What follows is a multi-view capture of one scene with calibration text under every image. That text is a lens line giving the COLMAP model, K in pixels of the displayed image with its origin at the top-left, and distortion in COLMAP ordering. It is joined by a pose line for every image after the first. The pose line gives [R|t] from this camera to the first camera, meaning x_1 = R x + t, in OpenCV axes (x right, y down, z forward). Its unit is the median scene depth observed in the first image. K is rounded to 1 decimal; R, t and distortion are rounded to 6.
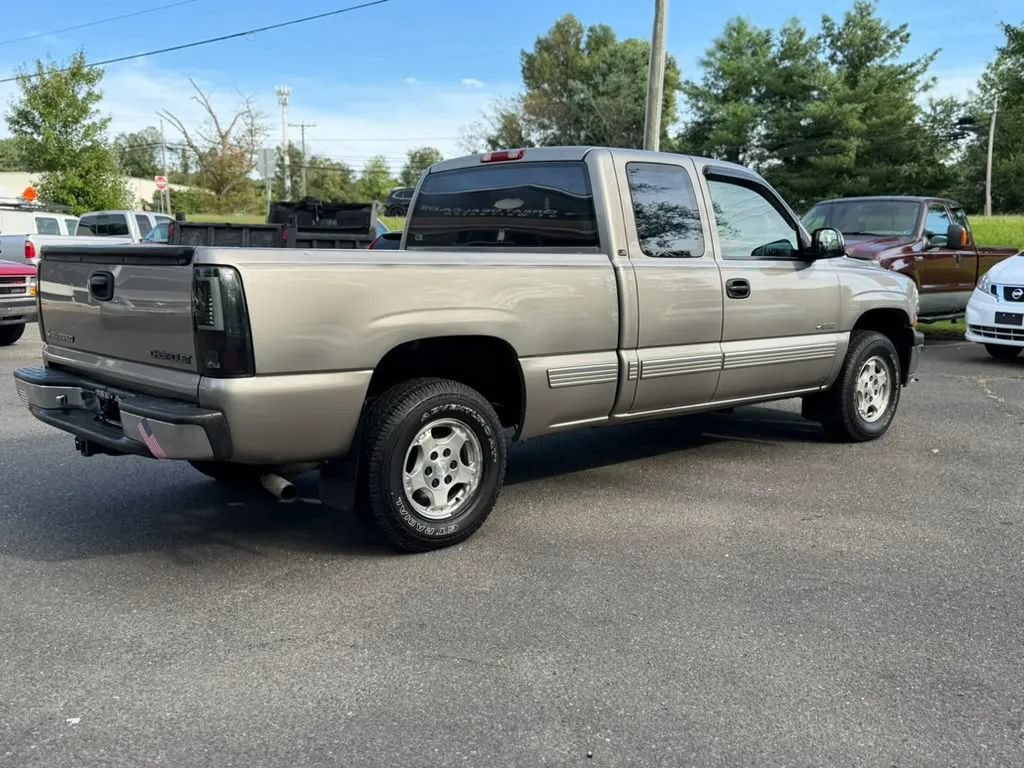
lens RADIAL K [[1011.0, 0, 512.0], [0, 1011.0, 384.0], [0, 0, 1]] dist [0.158824, -0.308081]
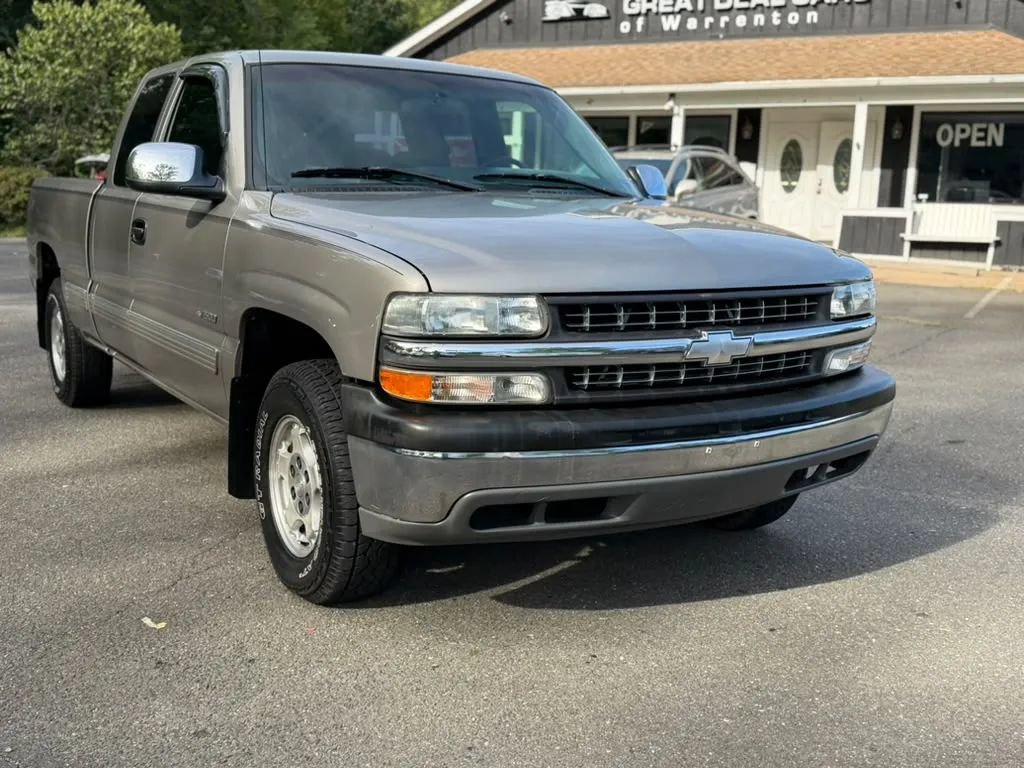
lens RADIAL K [[1105.6, 0, 512.0], [0, 1105.6, 384.0], [0, 0, 1]] dist [0.170616, -0.347631]
pose [[-0.173375, 0.158248, -0.972059, 0.936751], [-0.153661, 0.970572, 0.185413, -0.169796], [0.972795, 0.181513, -0.143956, 1.329029]]
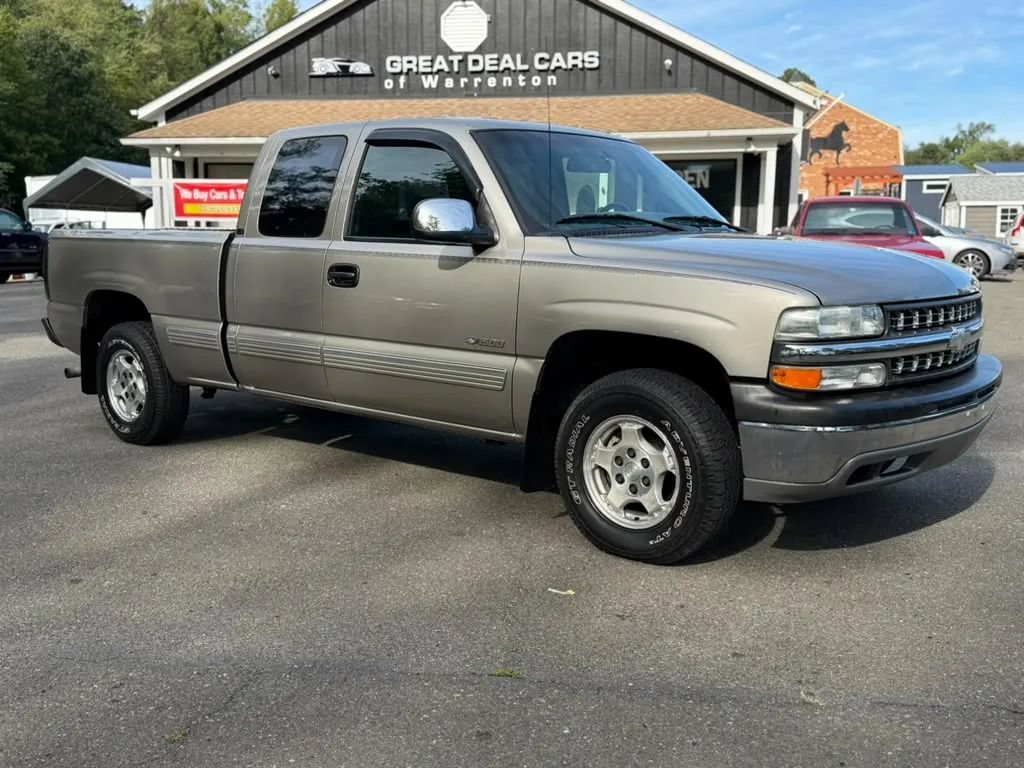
lens RADIAL K [[1011.0, 0, 512.0], [0, 1011.0, 384.0], [0, 0, 1]] dist [0.158824, -0.308081]
pose [[0.126911, 0.140693, -0.981885, 1.024489], [-0.129004, 0.983823, 0.124297, -0.120762], [0.983489, 0.110892, 0.143008, 0.972144]]
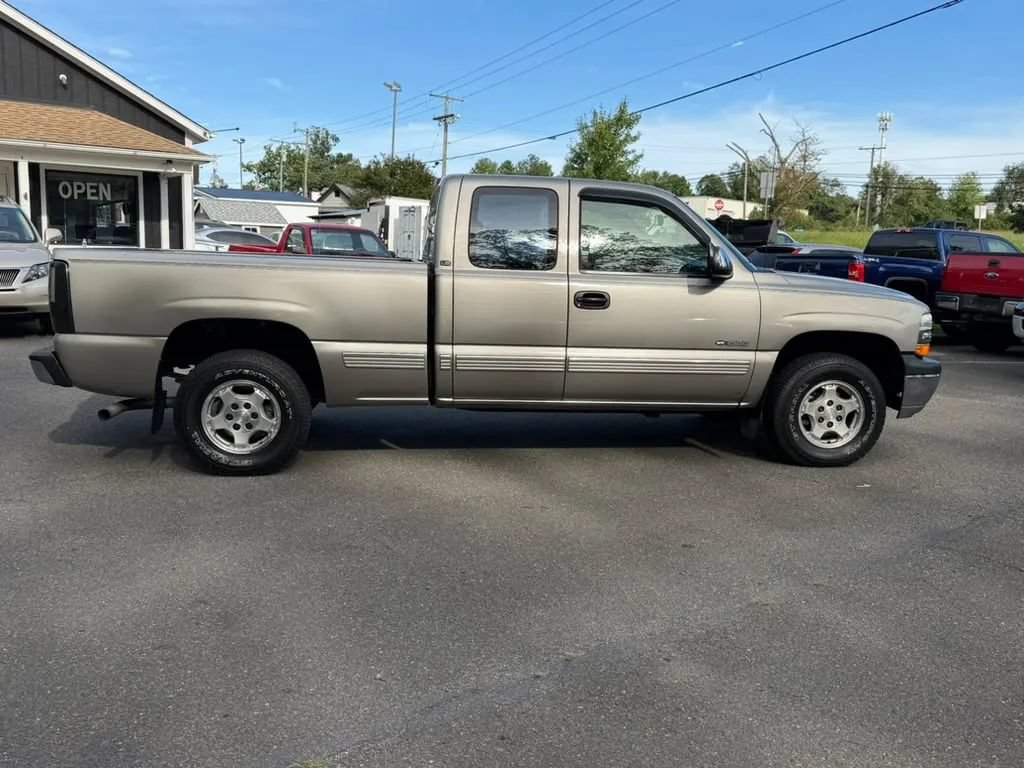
lens RADIAL K [[886.0, 0, 516.5], [0, 886.0, 385.9], [0, 0, 1]] dist [0.129336, -0.225933]
pose [[0.823089, 0.100914, -0.558875, 0.660233], [-0.097094, 0.994602, 0.036595, -0.027274], [0.559551, 0.024143, 0.828444, 0.158638]]
